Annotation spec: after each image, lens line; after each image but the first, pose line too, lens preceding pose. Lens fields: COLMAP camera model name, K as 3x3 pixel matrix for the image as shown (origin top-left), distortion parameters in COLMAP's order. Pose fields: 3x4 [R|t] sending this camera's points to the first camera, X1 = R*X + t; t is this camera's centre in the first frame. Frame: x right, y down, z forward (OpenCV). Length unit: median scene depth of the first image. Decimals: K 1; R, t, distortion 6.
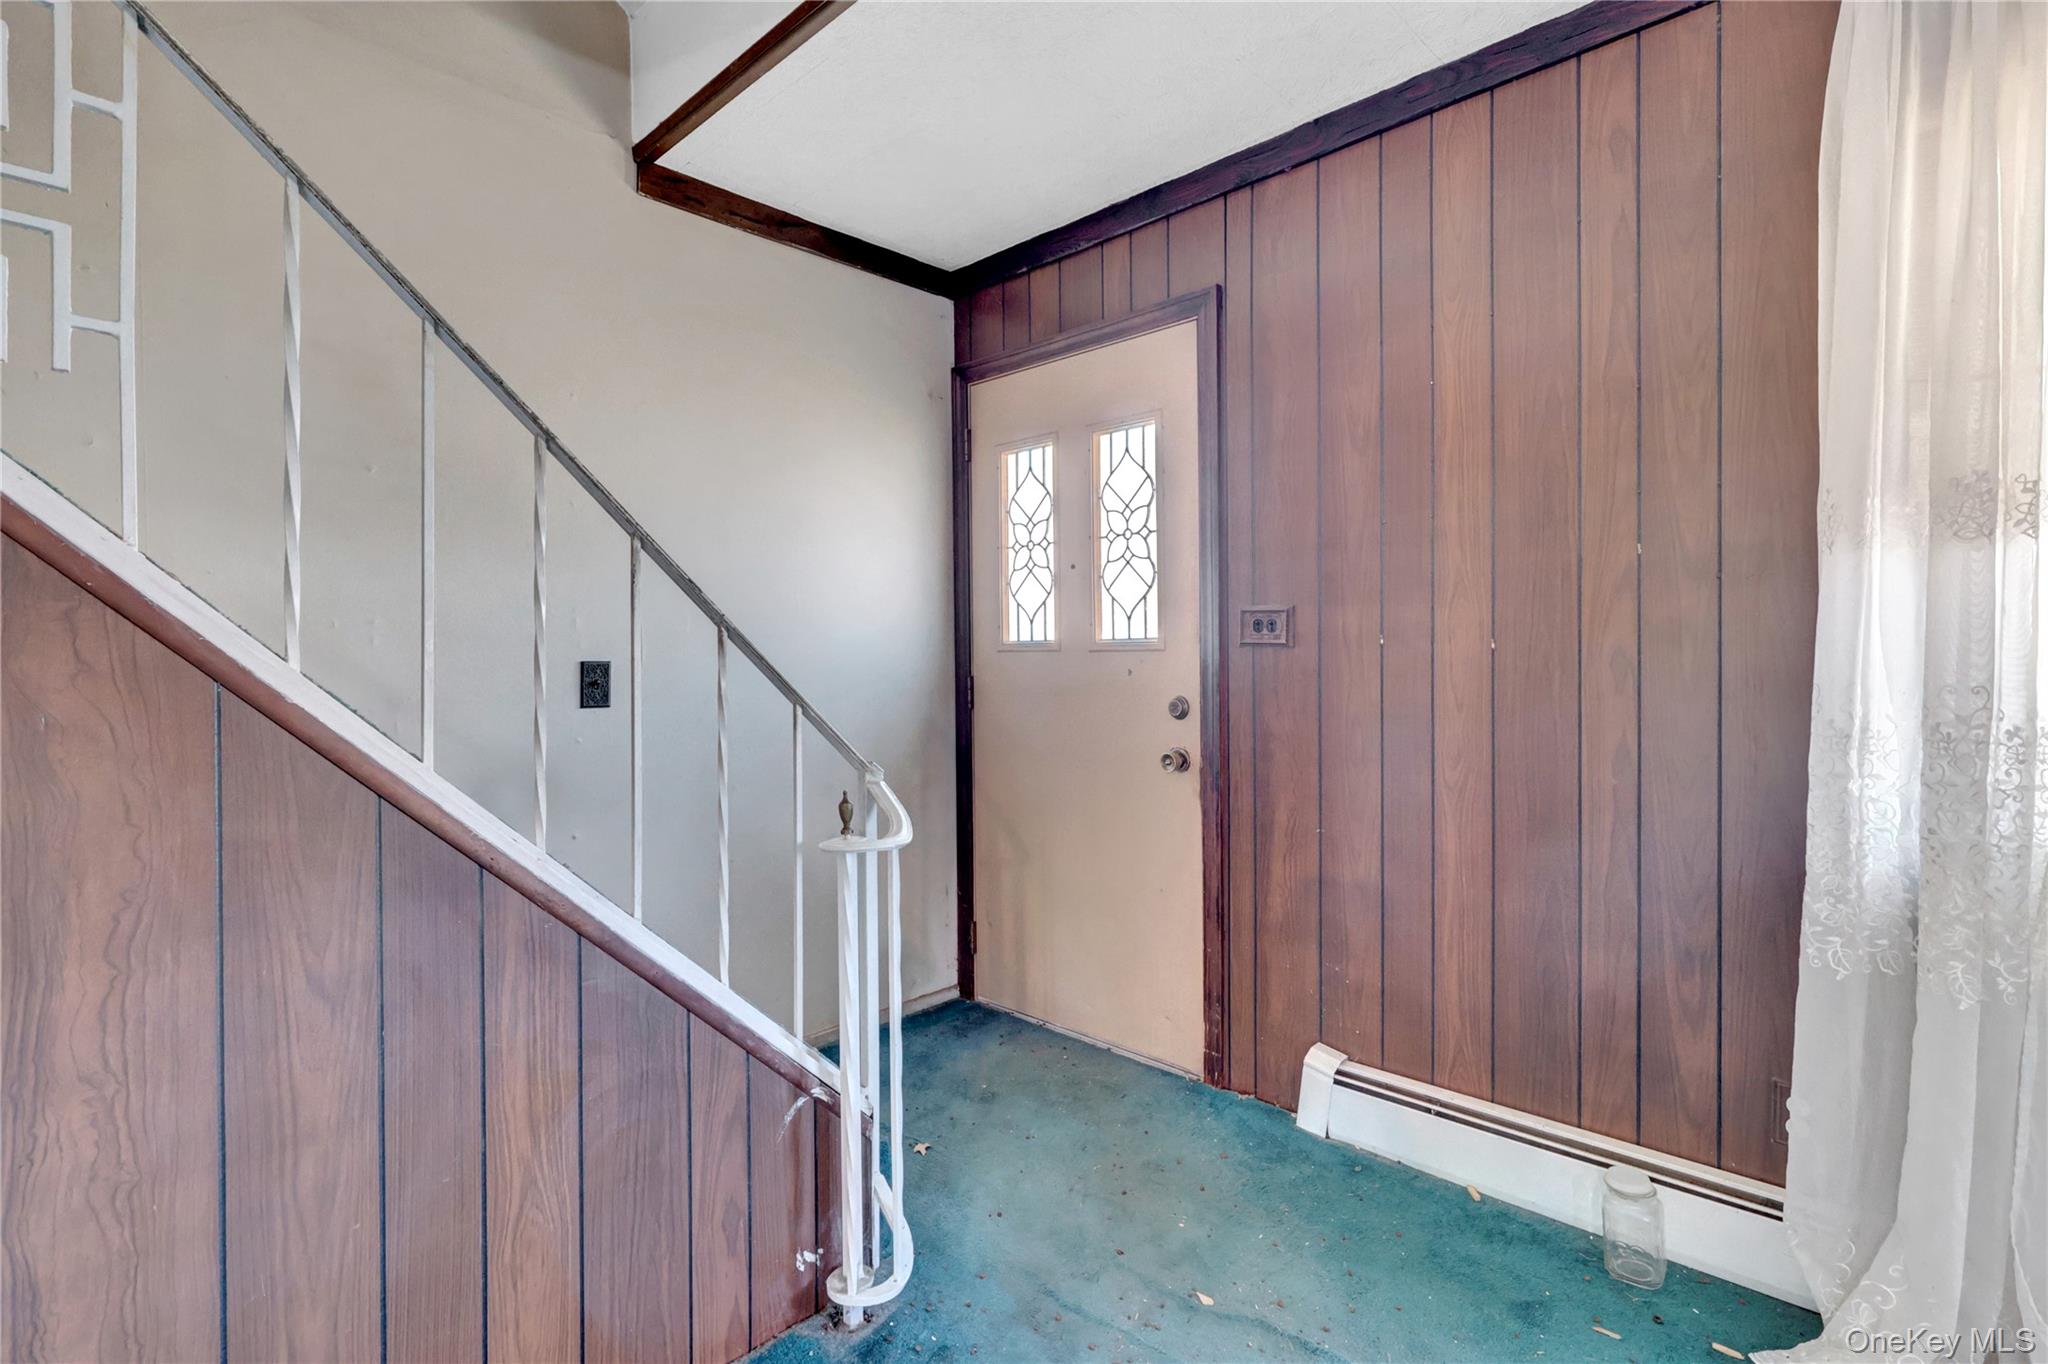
lens RADIAL K [[976.8, 0, 1023.8], [0, 976.8, 652.8], [0, 0, 1]] dist [0.000512, 0.000498]
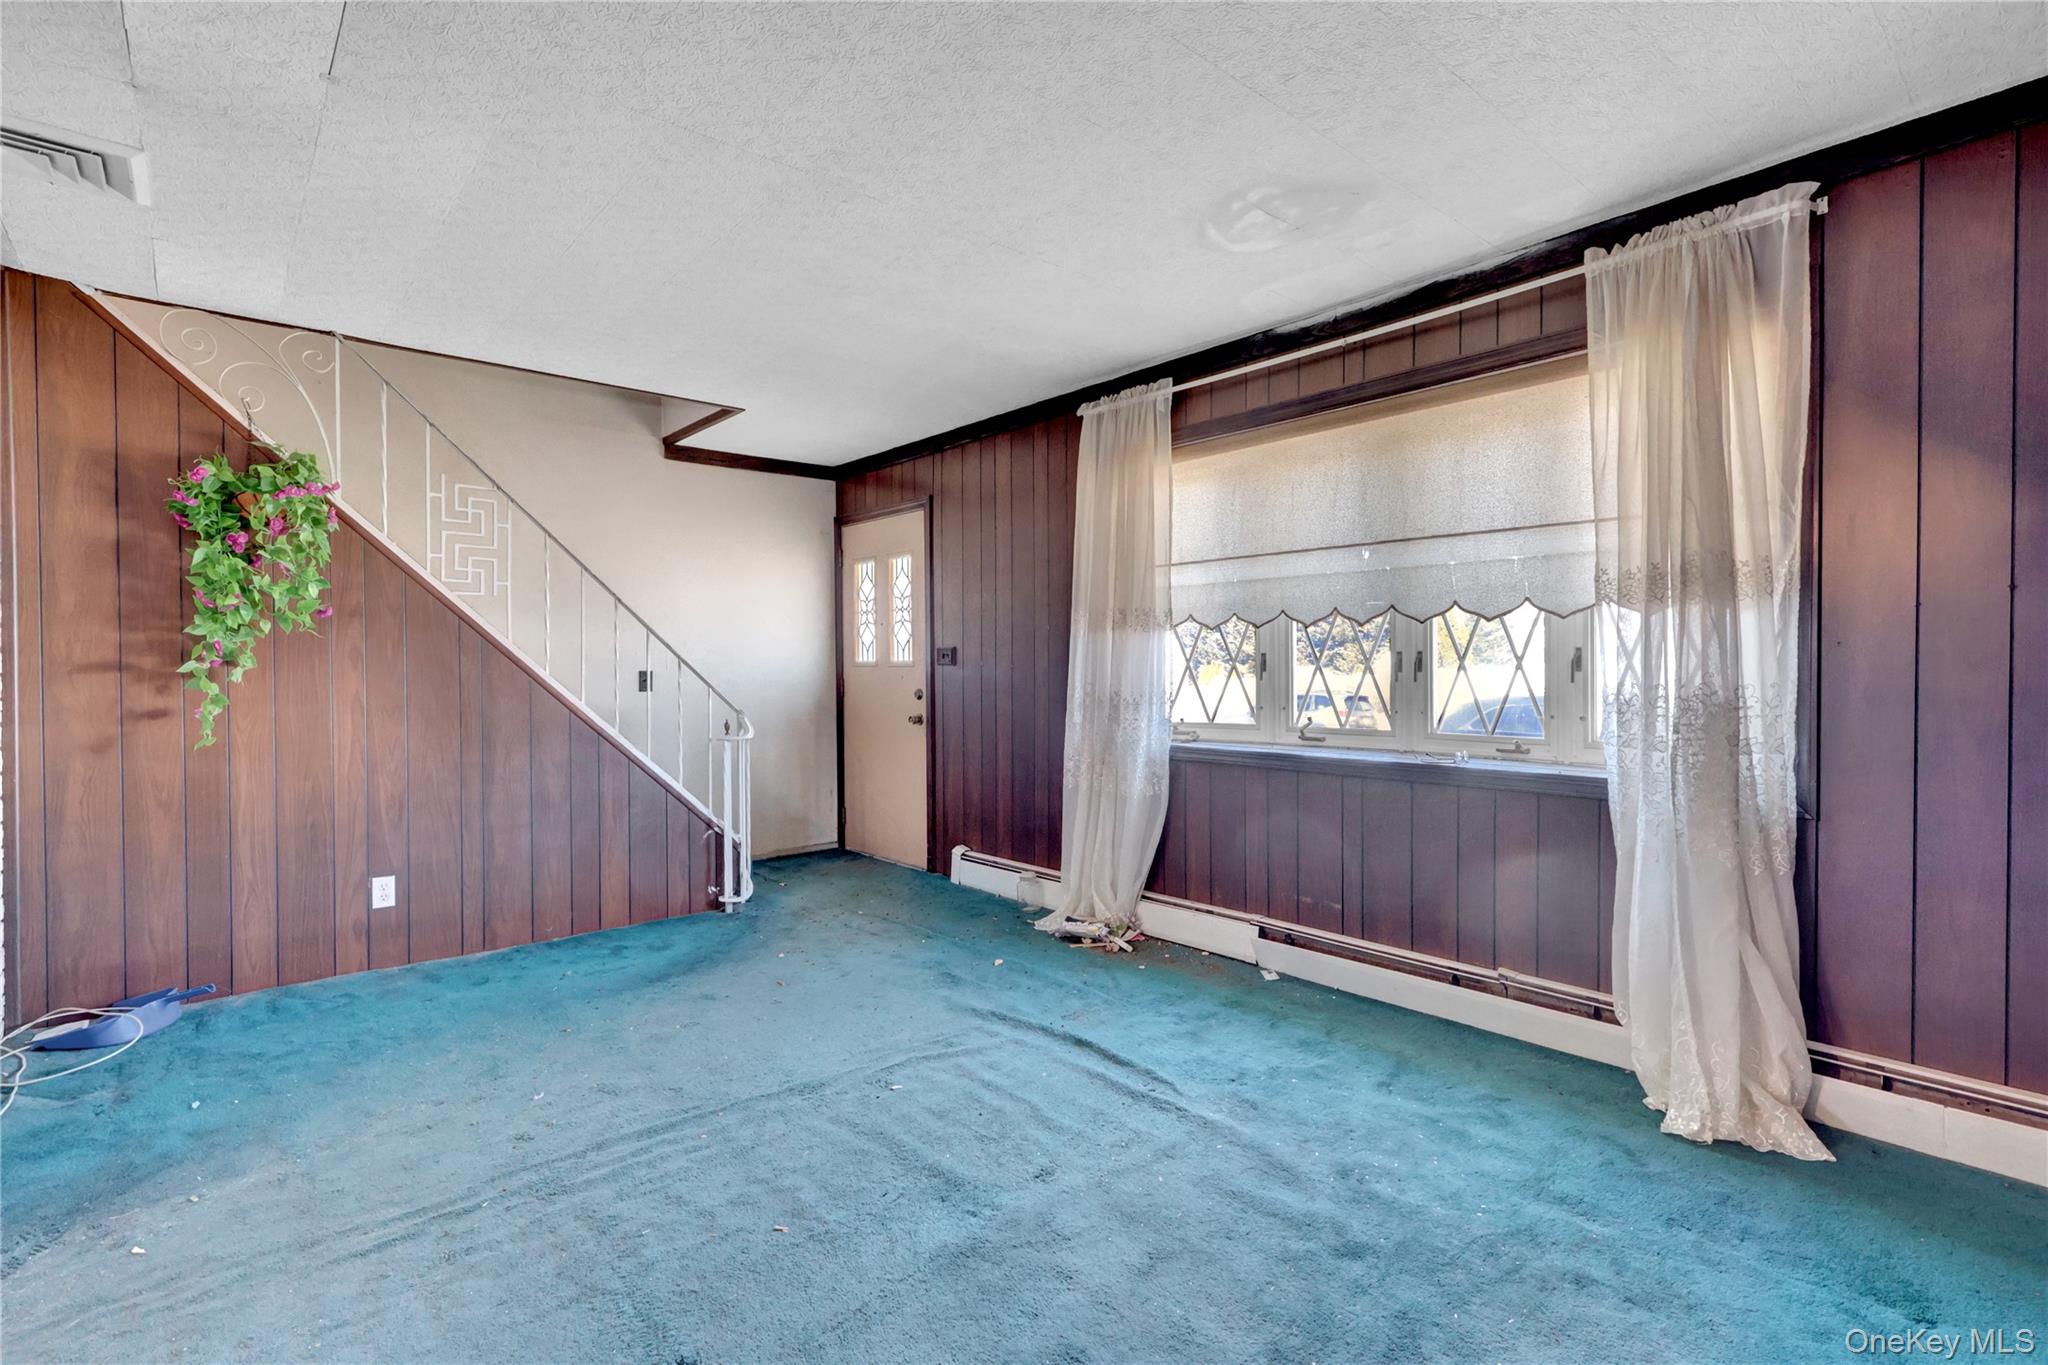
lens RADIAL K [[947.5, 0, 1023.6], [0, 947.5, 673.0], [0, 0, 1]] dist [-0.002264, 0.000821]
pose [[0.996485, 0.004956, -0.083619, 0.564595], [-0.003998, 0.999924, 0.011622, -0.013713], [0.083670, -0.011247, 0.996430, -1.021448]]
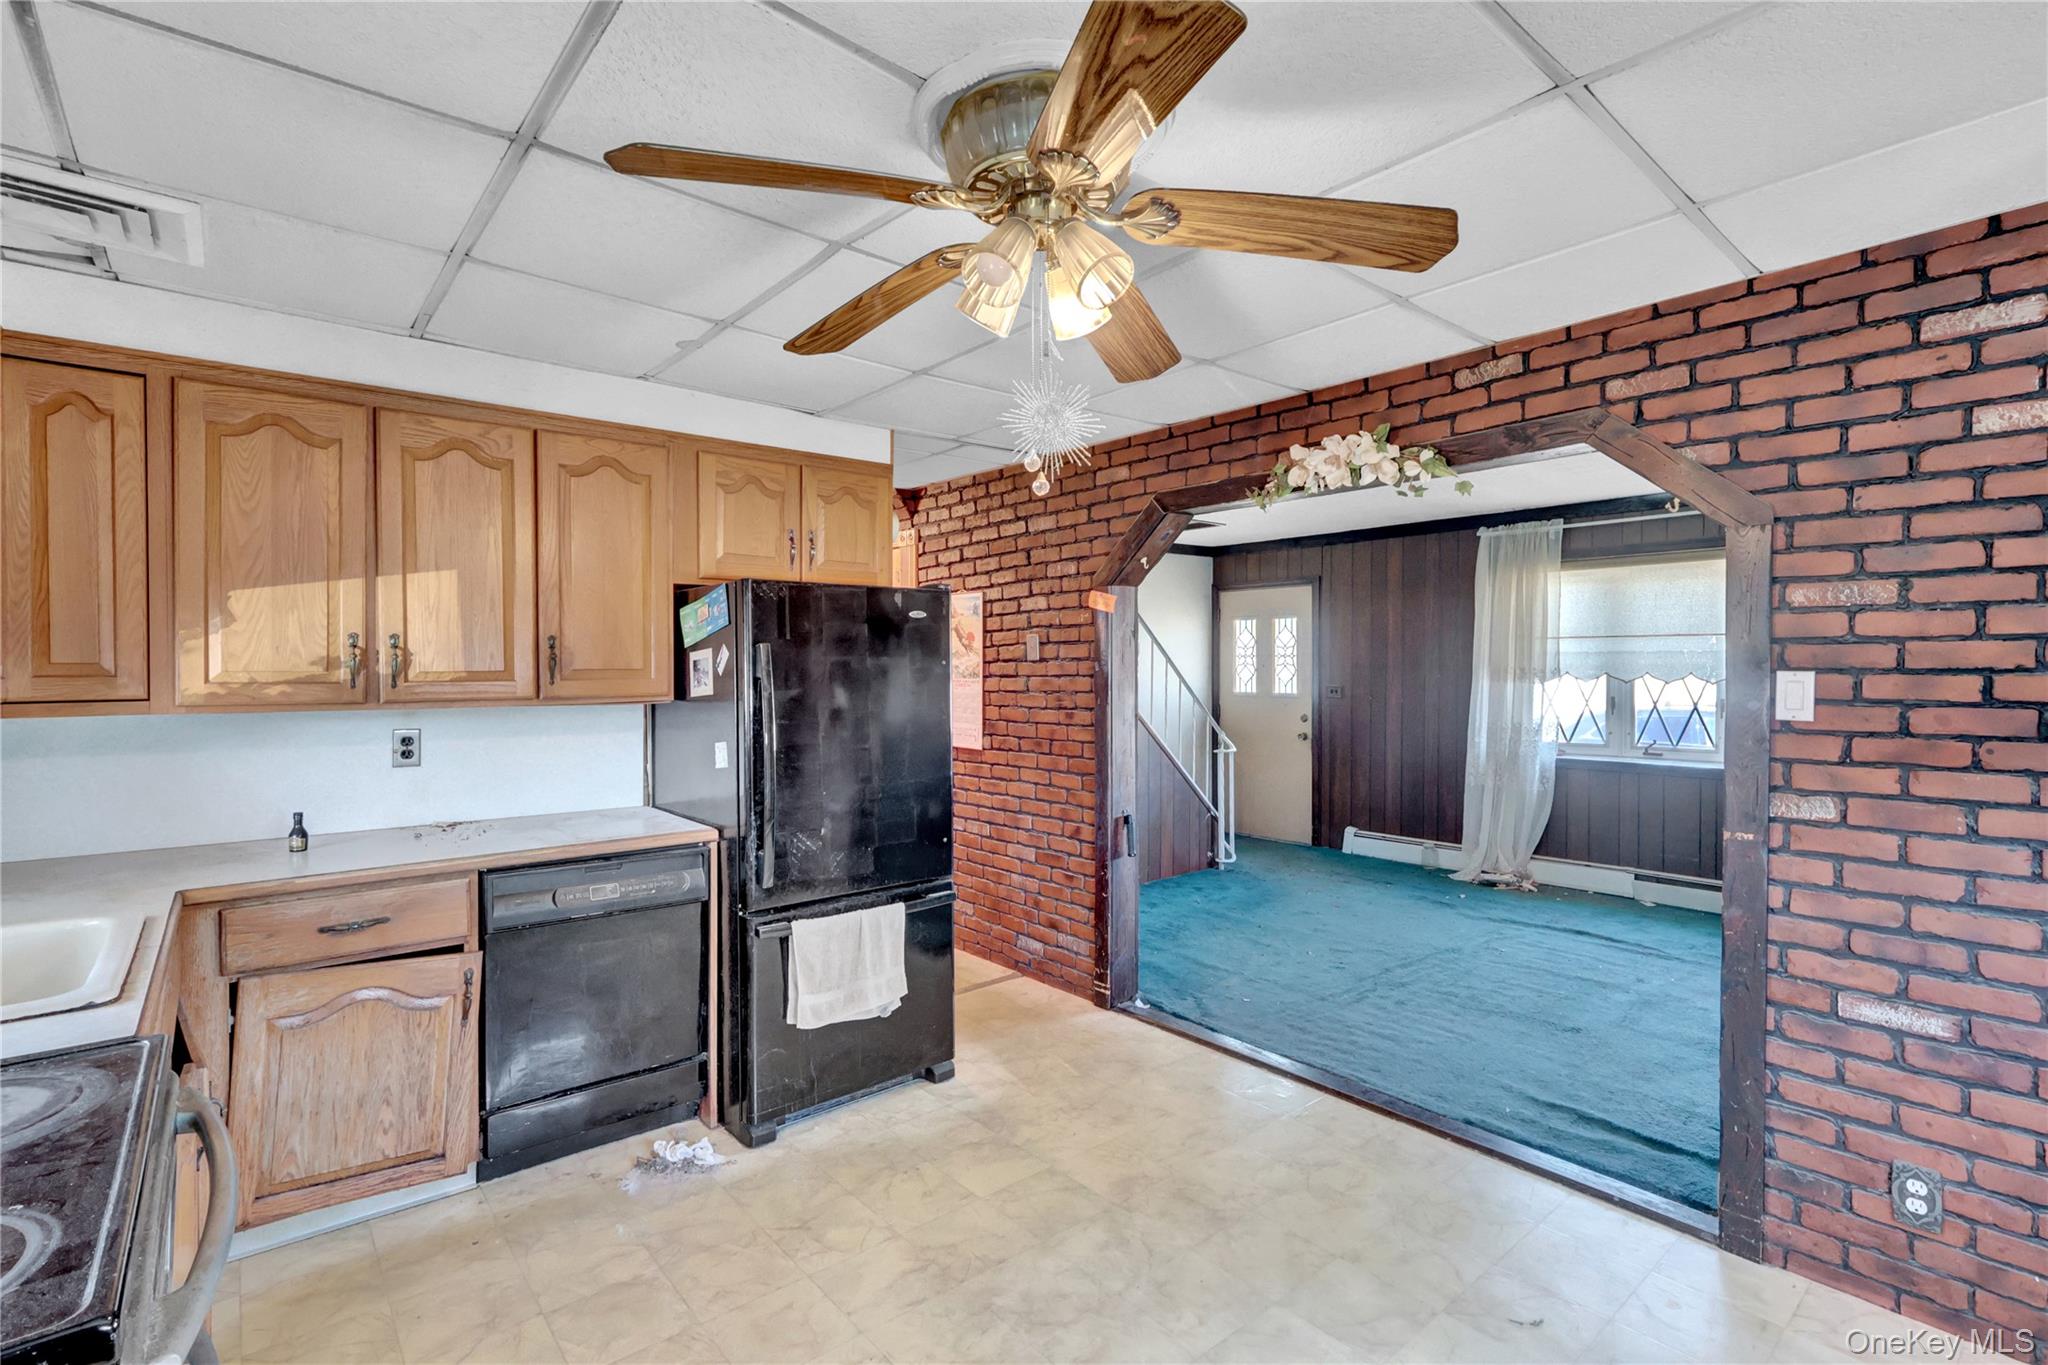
lens RADIAL K [[947.5, 0, 1023.6], [0, 947.5, 673.0], [0, 0, 1]] dist [-0.002264, 0.000821]
pose [[0.993550, 0.004439, -0.113309, -0.359101], [-0.003126, 0.999926, 0.011757, -0.110640], [0.113353, -0.011327, 0.993490, -1.932951]]
